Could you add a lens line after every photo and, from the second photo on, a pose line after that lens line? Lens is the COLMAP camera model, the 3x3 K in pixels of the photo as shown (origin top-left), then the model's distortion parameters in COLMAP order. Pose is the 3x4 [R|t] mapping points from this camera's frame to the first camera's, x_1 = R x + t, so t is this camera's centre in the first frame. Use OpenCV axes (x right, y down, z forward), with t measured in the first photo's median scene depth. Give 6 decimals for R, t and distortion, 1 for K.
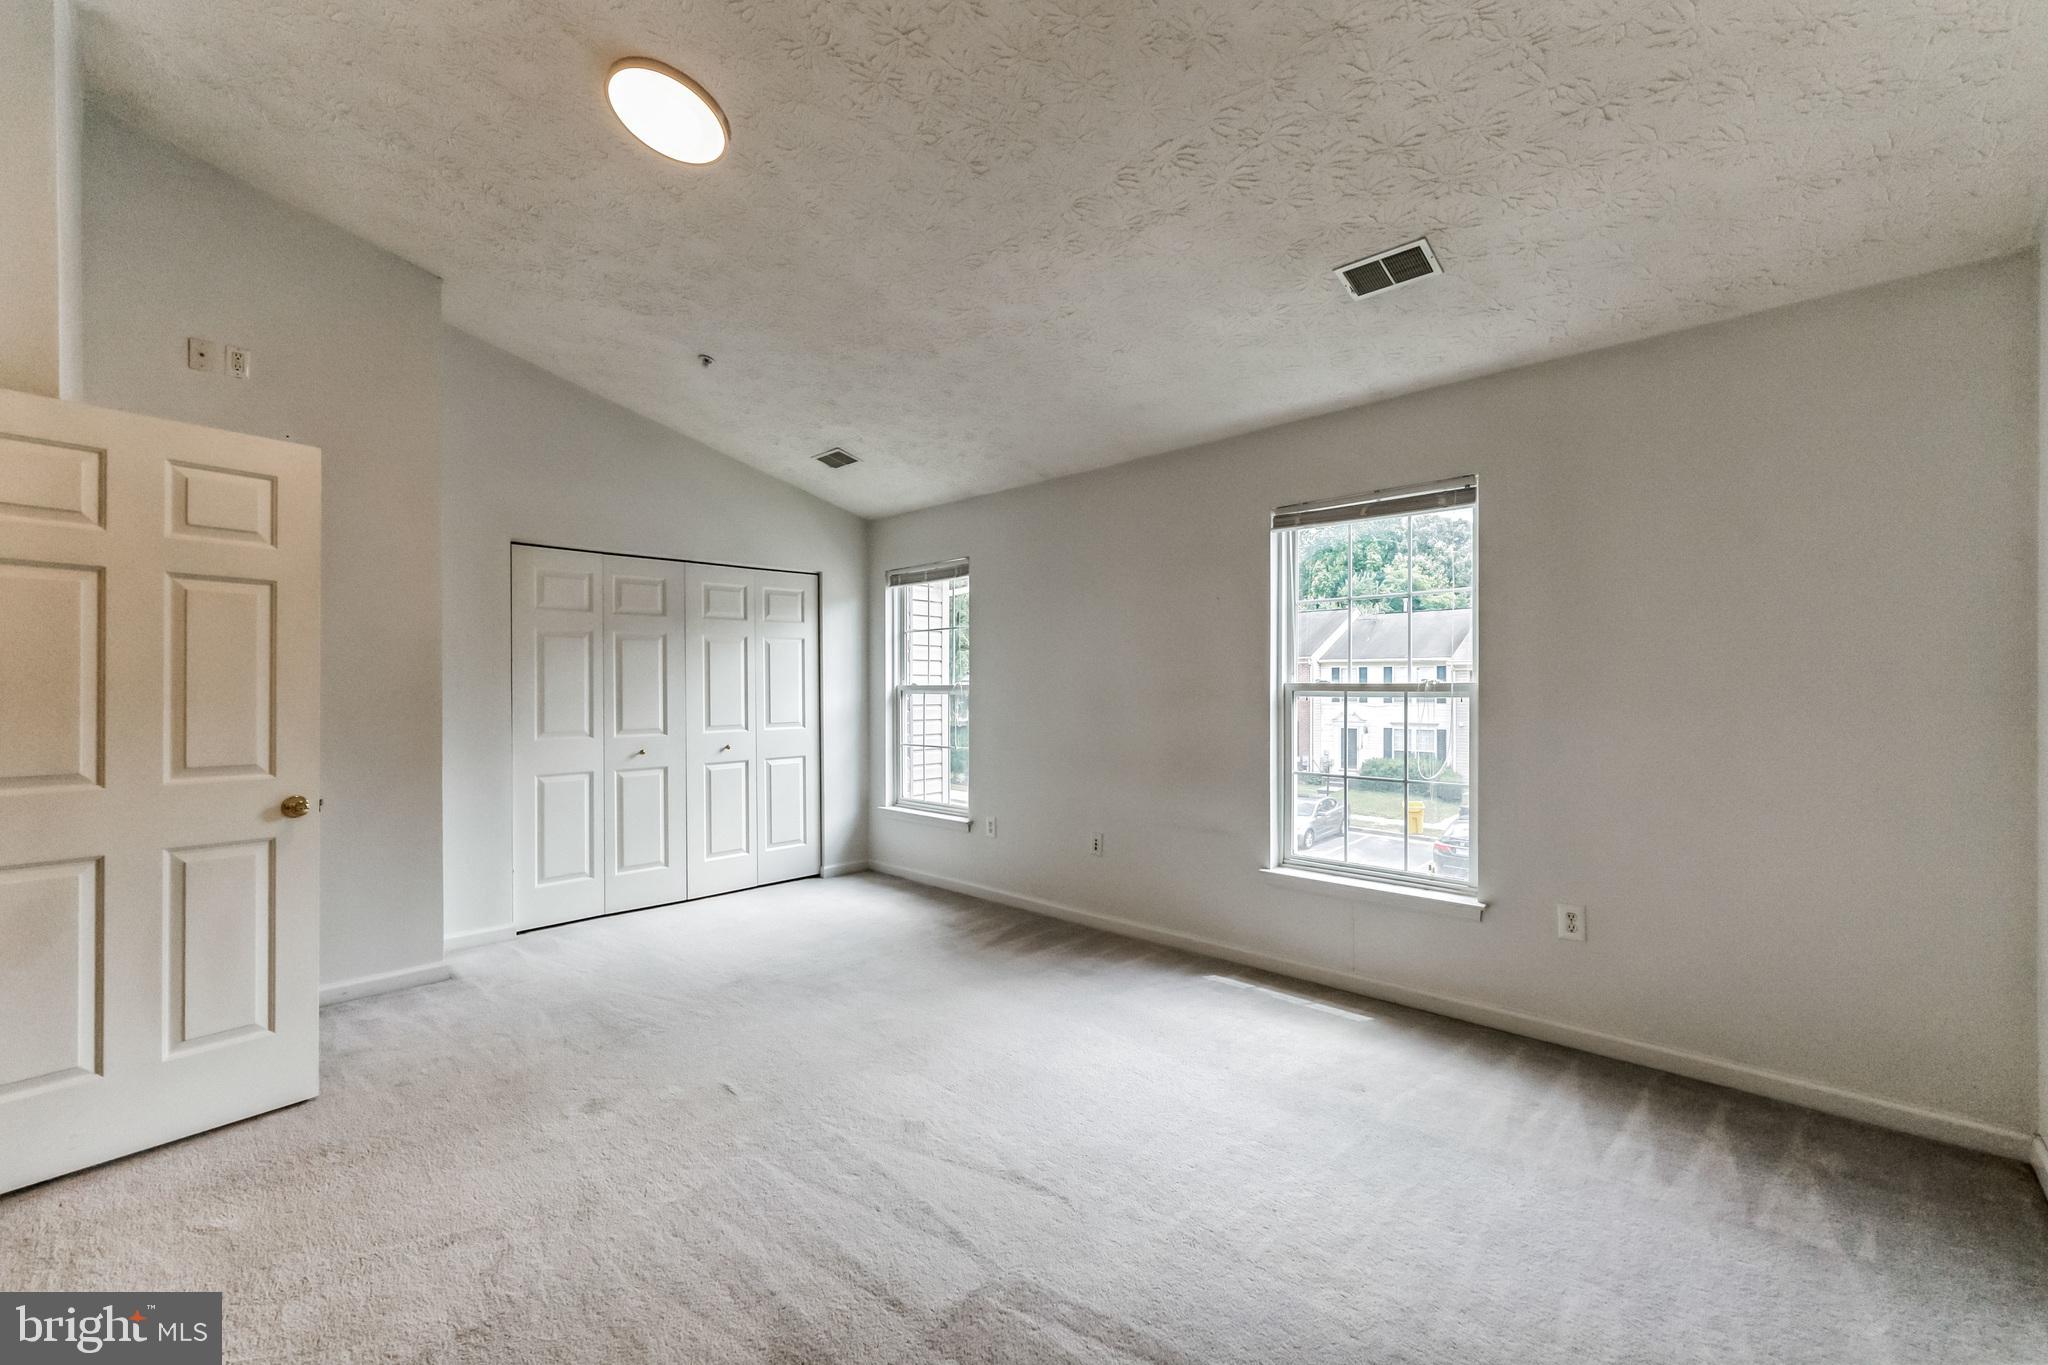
lens RADIAL K [[834.1, 0, 1024.8], [0, 834.1, 685.6], [0, 0, 1]] dist [0.002292, -0.000187]
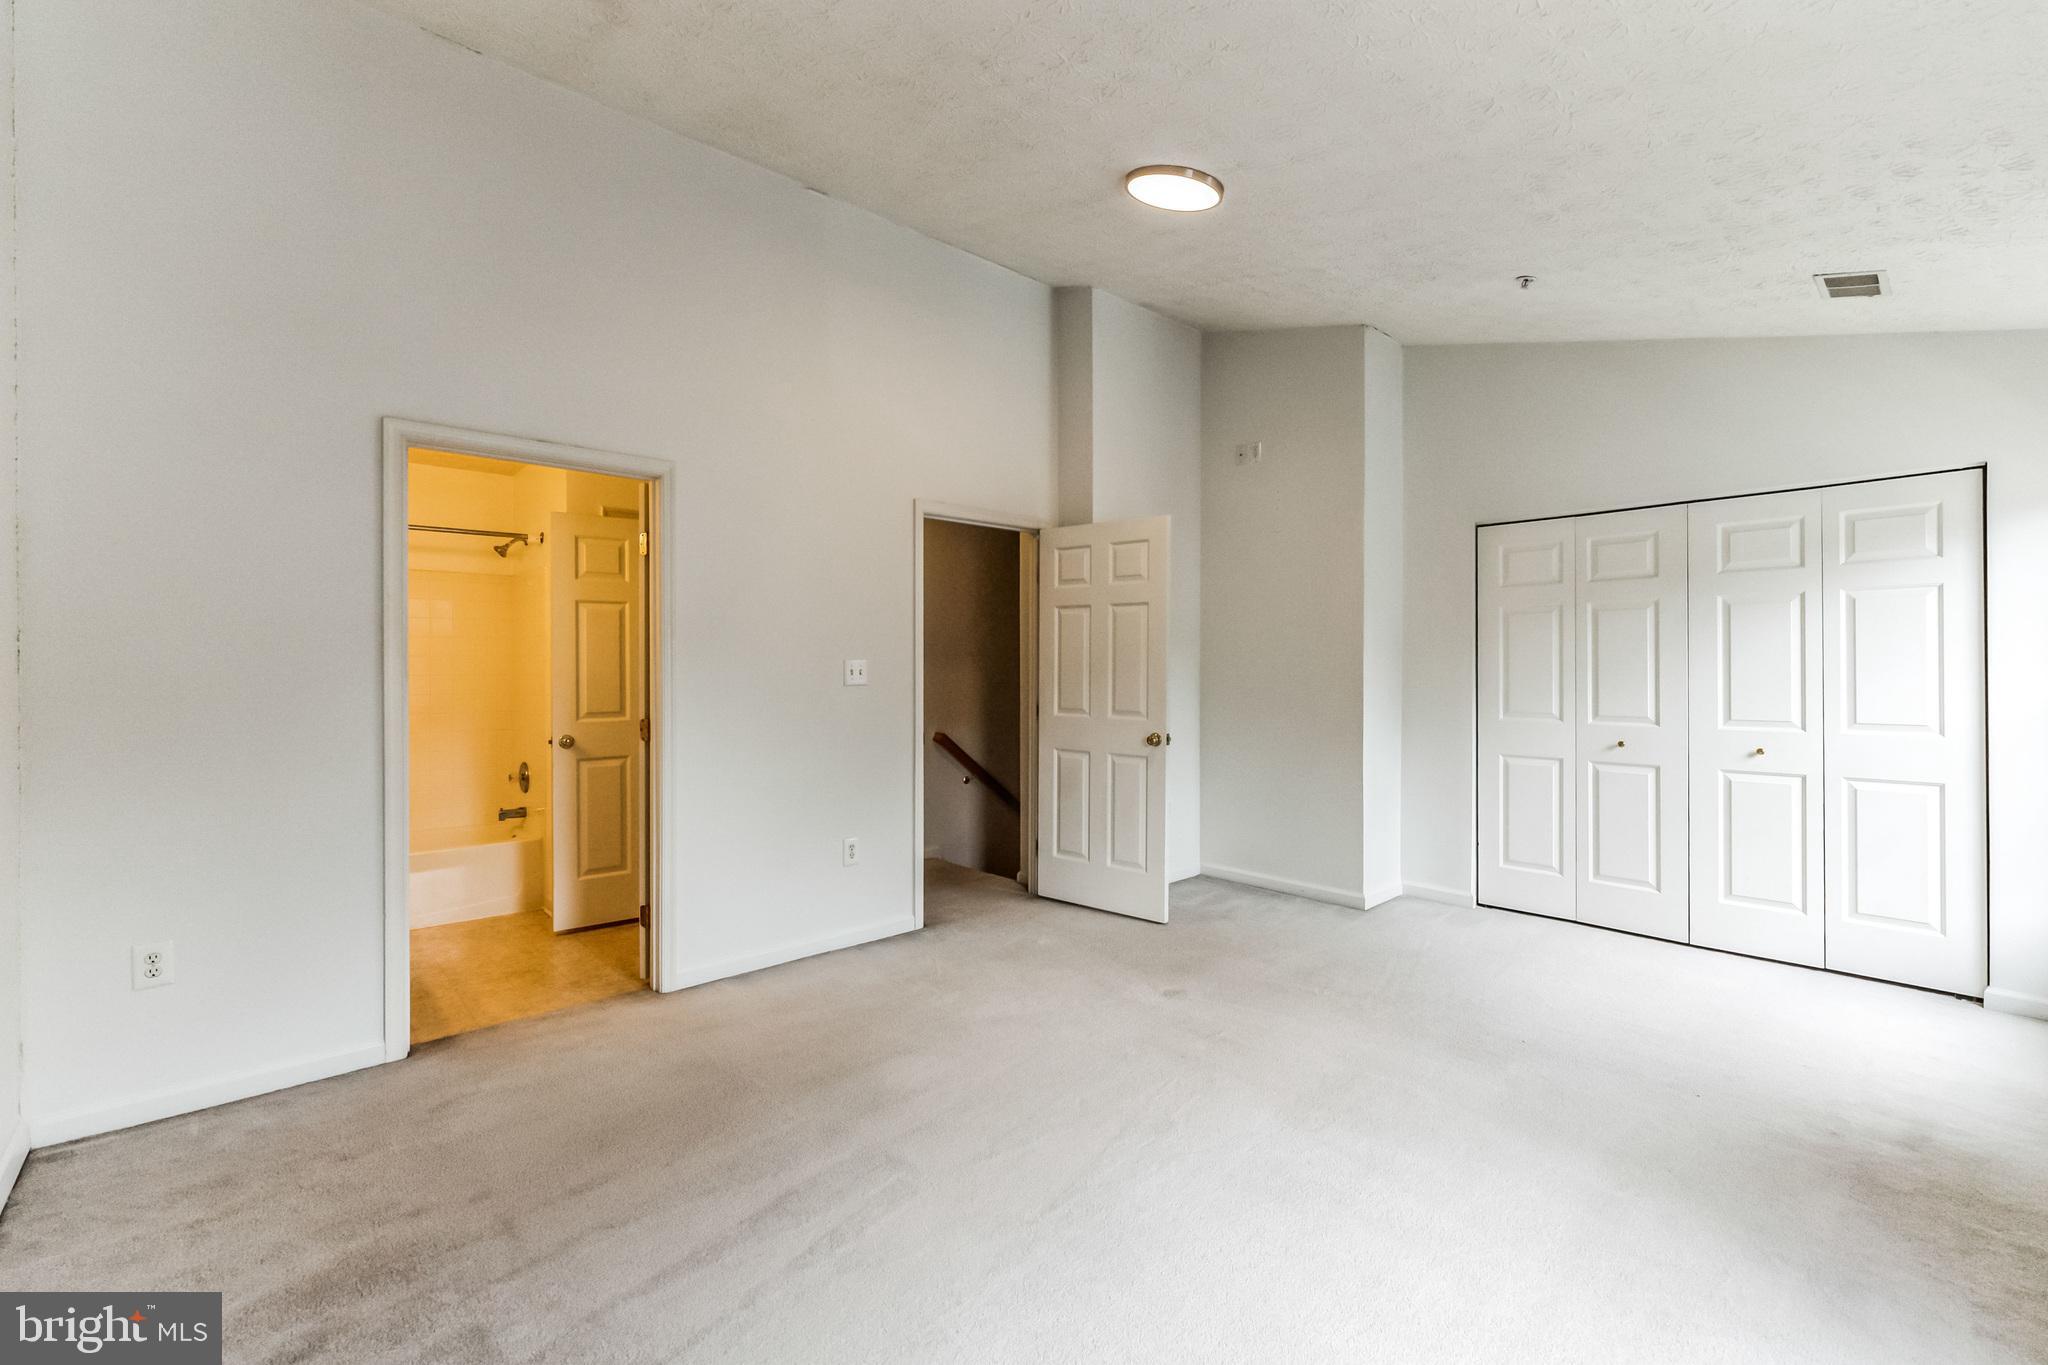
lens RADIAL K [[834.1, 0, 1011.5], [0, 834.1, 676.1], [0, 0, 1]] dist [0.002292, -0.000187]
pose [[-0.049866, 0.017325, -0.998606, 0.404383], [0.000953, 0.999850, 0.017299, -0.003464], [0.998755, -0.000089, -0.049875, 0.427738]]
